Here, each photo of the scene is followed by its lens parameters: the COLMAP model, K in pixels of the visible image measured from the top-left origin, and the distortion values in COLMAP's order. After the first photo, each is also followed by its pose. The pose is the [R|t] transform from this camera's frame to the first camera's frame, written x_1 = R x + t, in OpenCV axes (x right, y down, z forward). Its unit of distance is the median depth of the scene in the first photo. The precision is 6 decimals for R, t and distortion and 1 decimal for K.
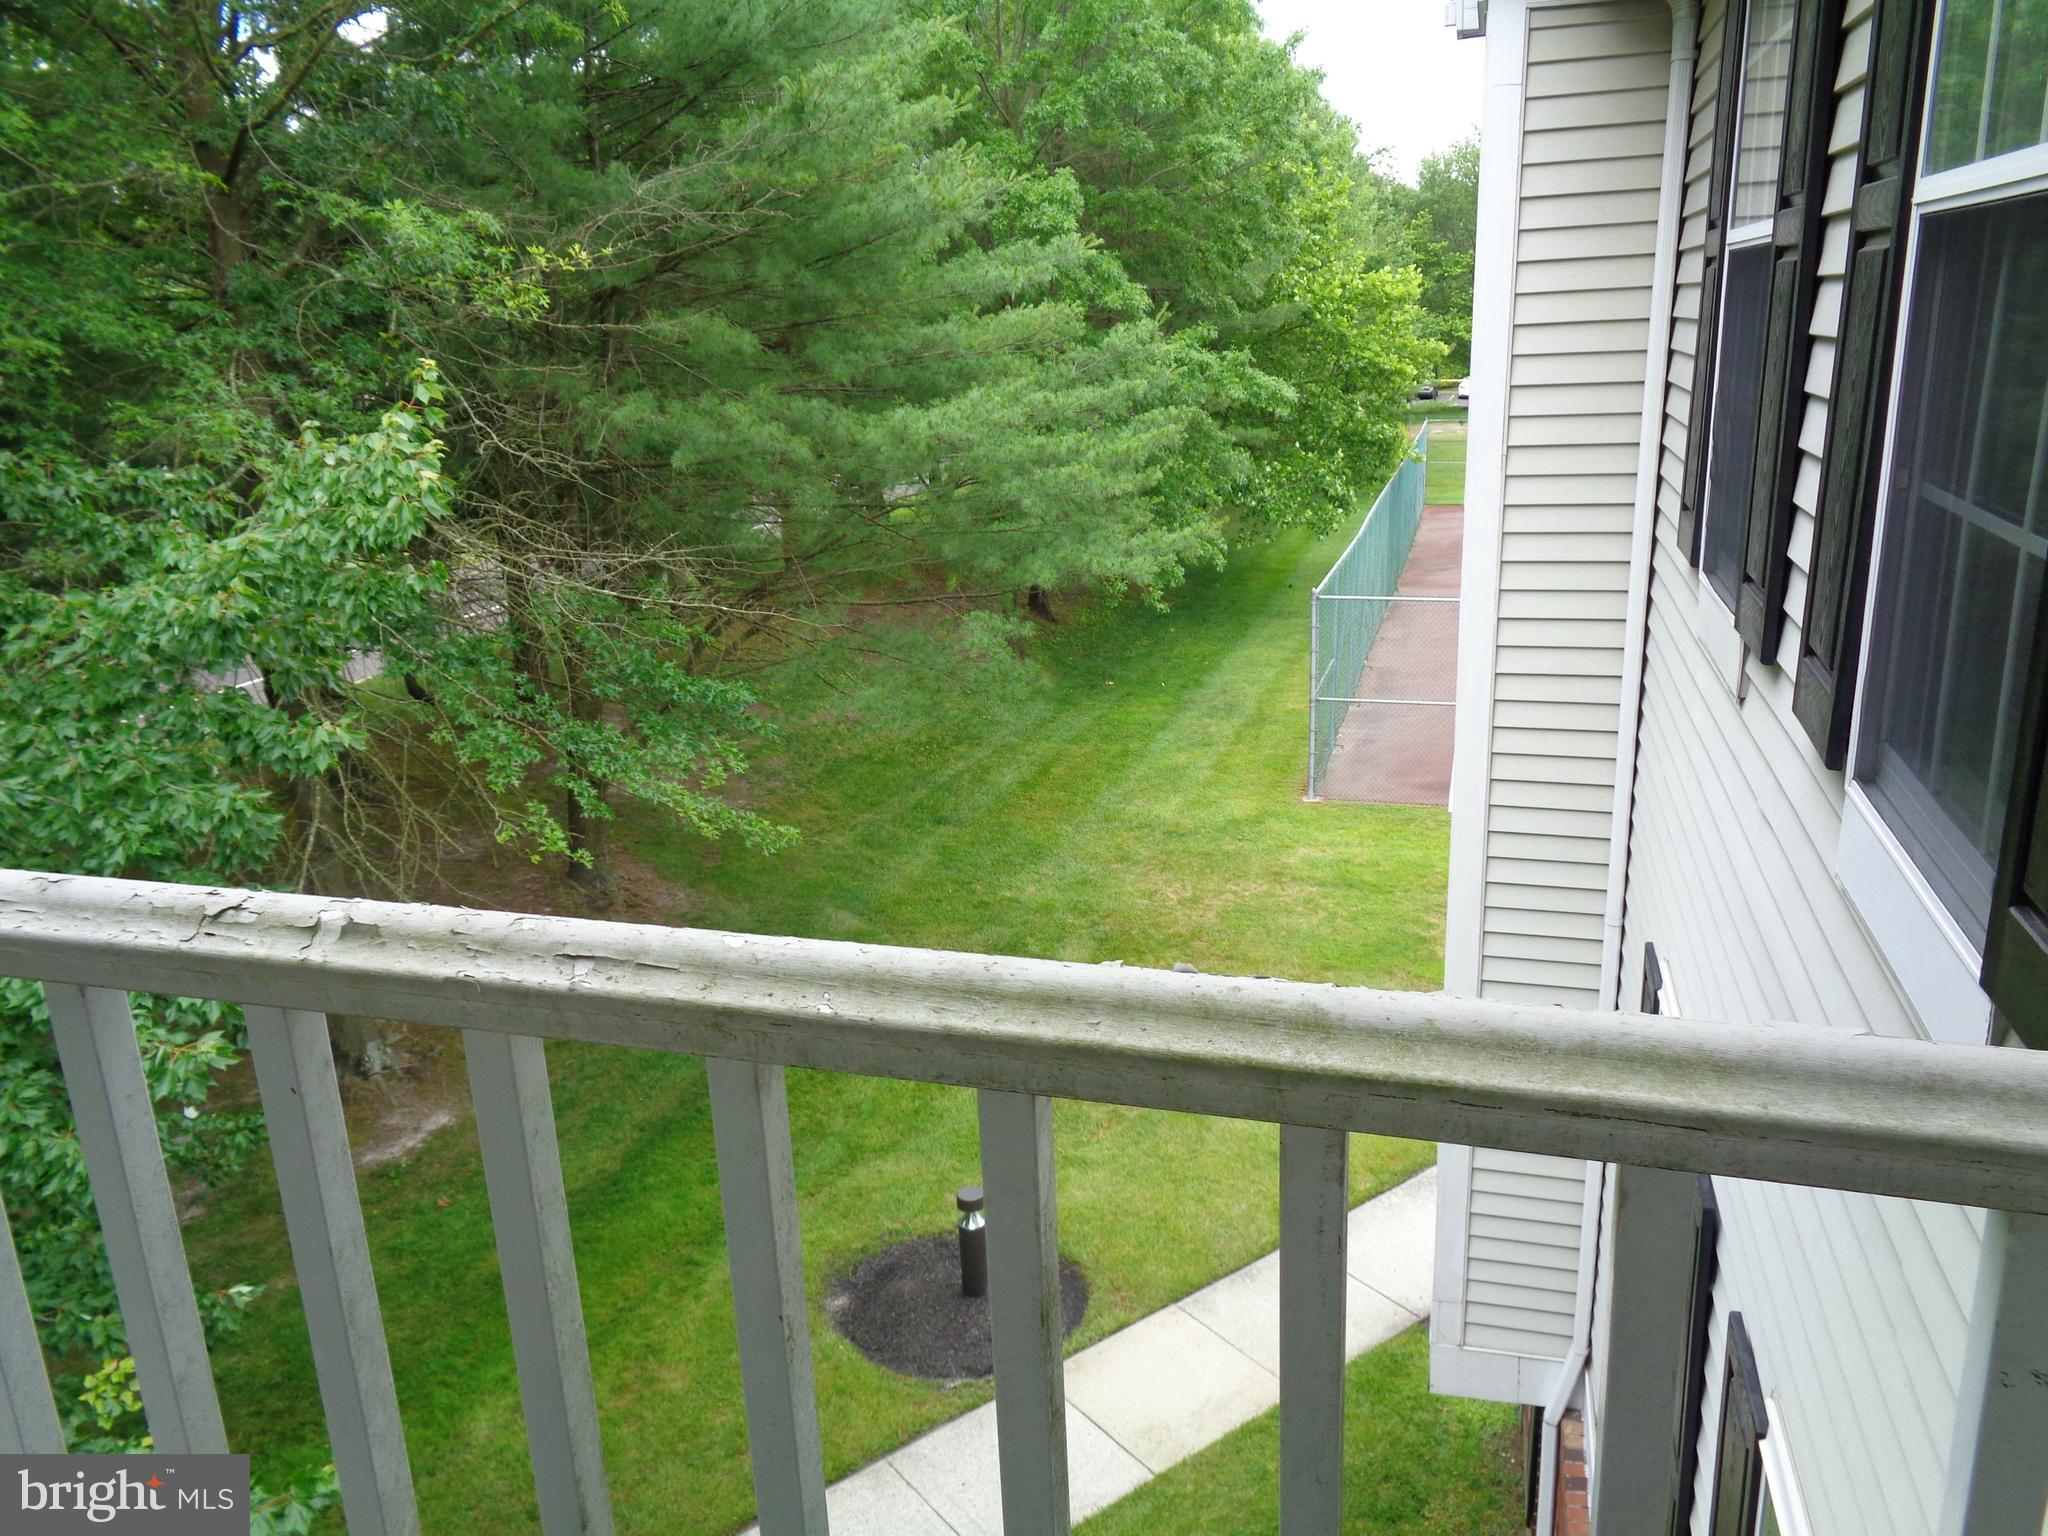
lens RADIAL K [[1545.5, 0, 1024.0], [0, 1545.5, 768.0], [0, 0, 1]] dist [0.032162, -0.007719]
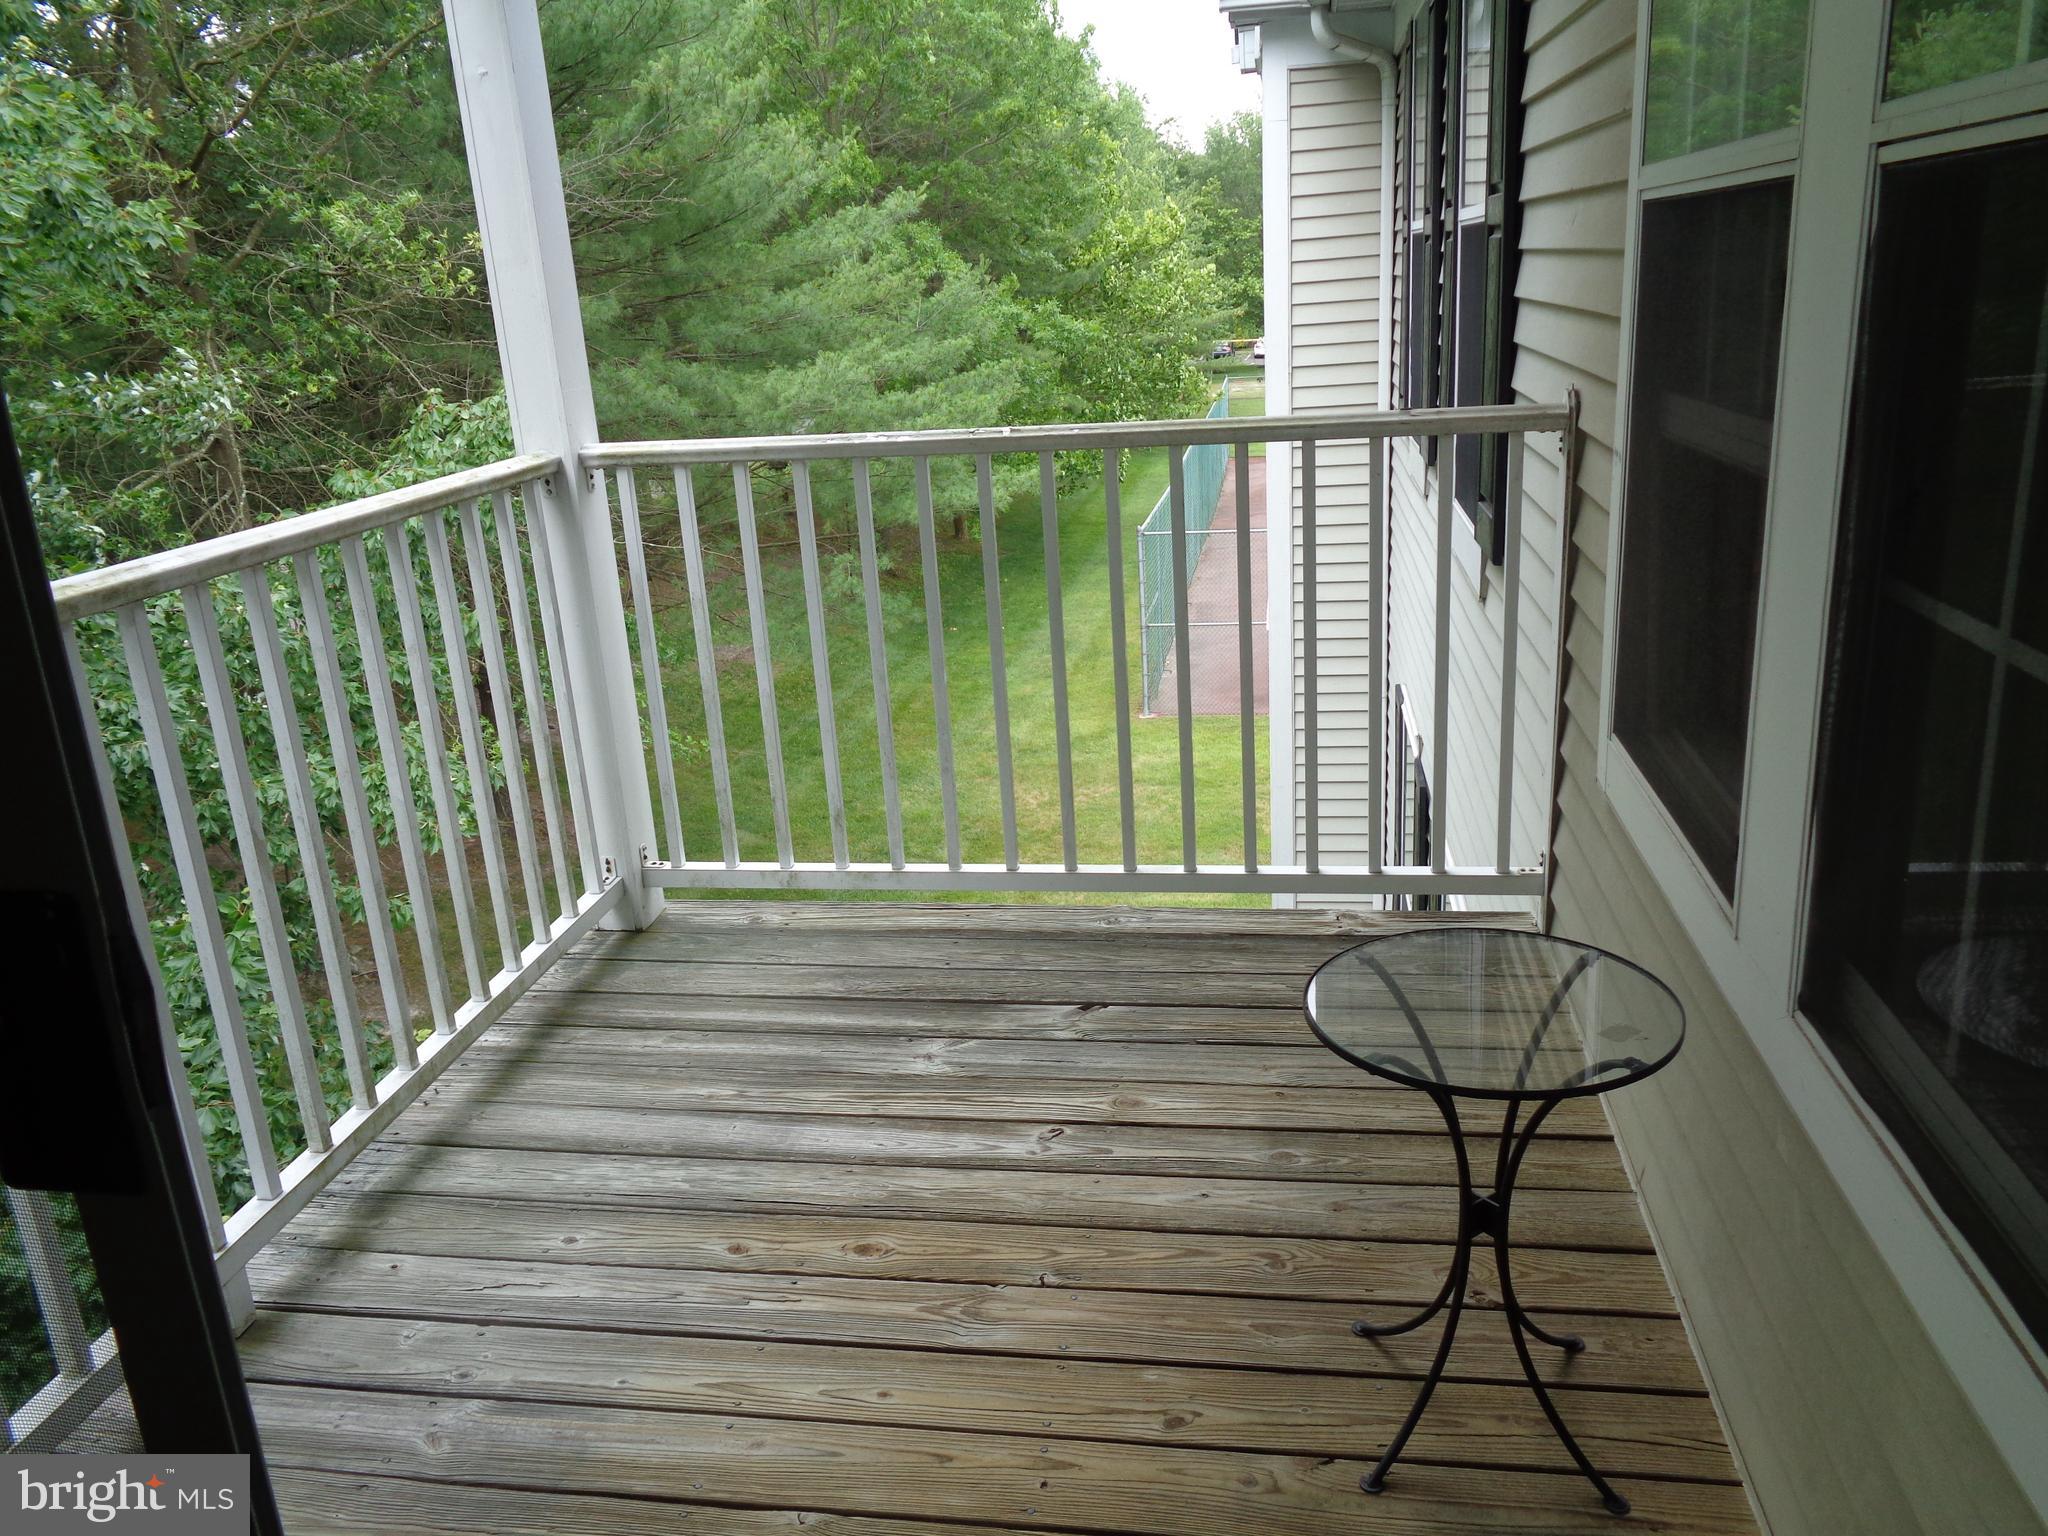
lens RADIAL K [[1545.5, 0, 1024.0], [0, 1545.5, 768.0], [0, 0, 1]] dist [0.032162, -0.007719]
pose [[0.992007, -0.059252, 0.111407, -0.033653], [0.057212, 0.998132, 0.021428, 0.033751], [-0.112469, -0.014883, 0.993544, -0.116200]]
